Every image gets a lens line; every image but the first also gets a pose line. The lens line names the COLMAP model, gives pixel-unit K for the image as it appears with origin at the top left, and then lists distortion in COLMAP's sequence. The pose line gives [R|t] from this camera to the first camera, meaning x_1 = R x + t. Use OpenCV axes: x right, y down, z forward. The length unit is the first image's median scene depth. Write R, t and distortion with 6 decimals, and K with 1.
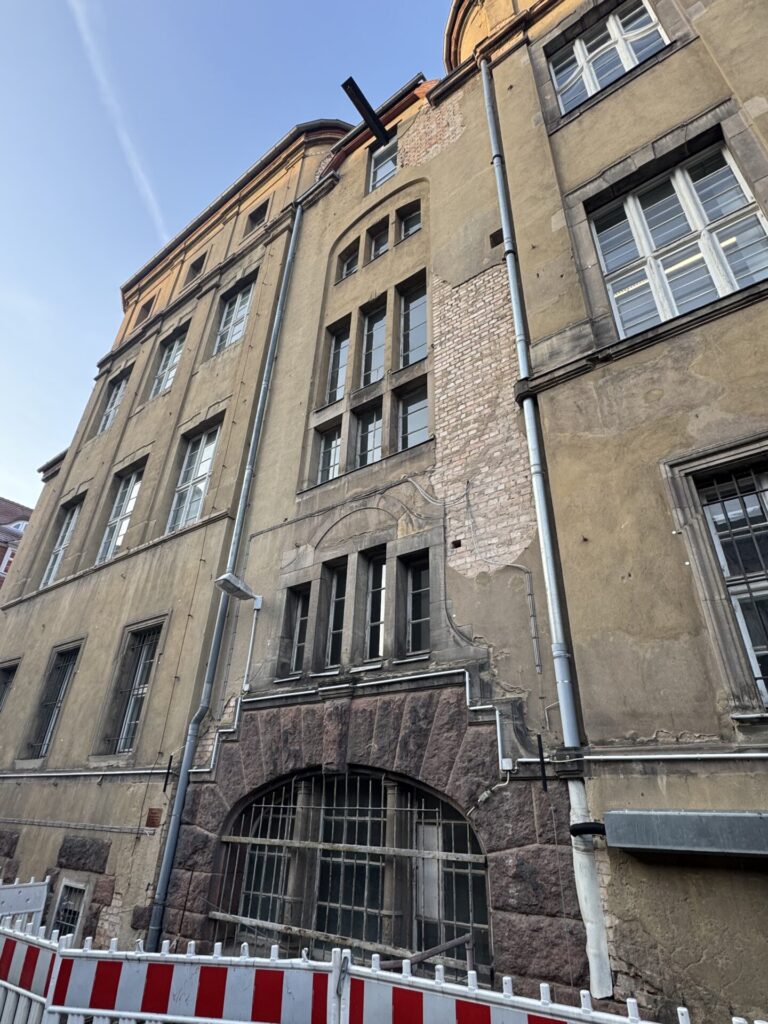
lens RADIAL K [[538.6, 0, 384.0], [0, 538.6, 512.0], [0, 0, 1]] dist [-0.000705, 0.000118]
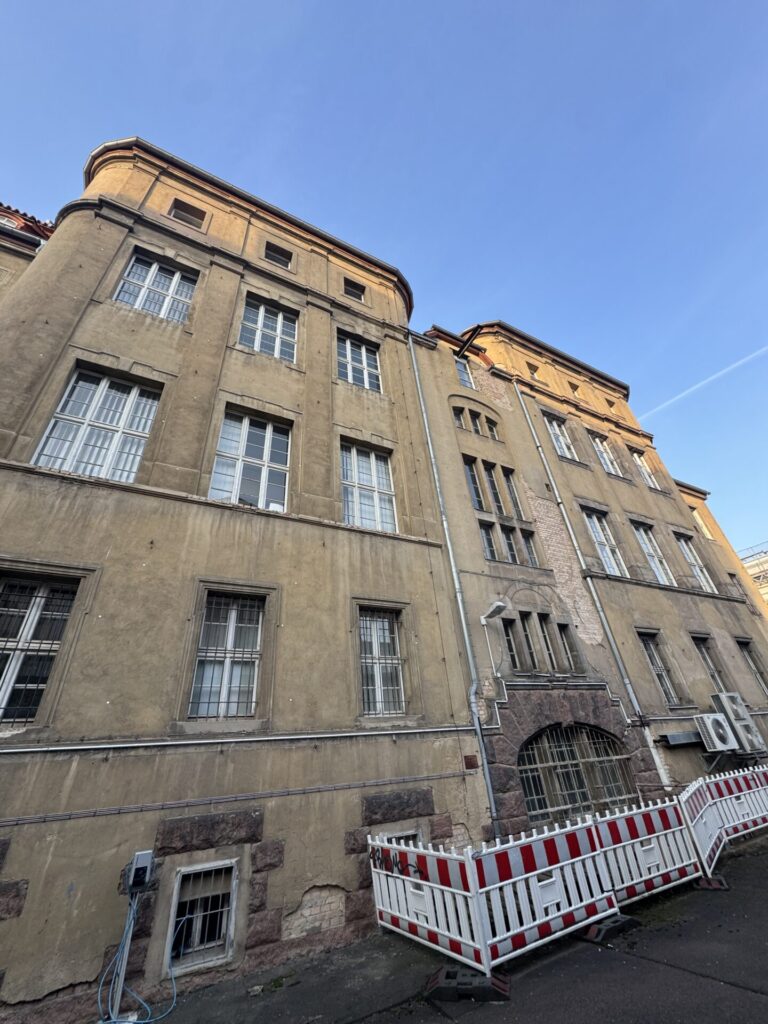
lens RADIAL K [[402.7, 0, 384.0], [0, 402.7, 512.0], [0, 0, 1]] dist [0.000203, 0.000080]
pose [[0.431010, 0.423734, 0.796668, -1.676604], [-0.365371, 0.889224, -0.275291, 0.368169], [-0.825067, -0.172426, 0.538084, 0.751692]]
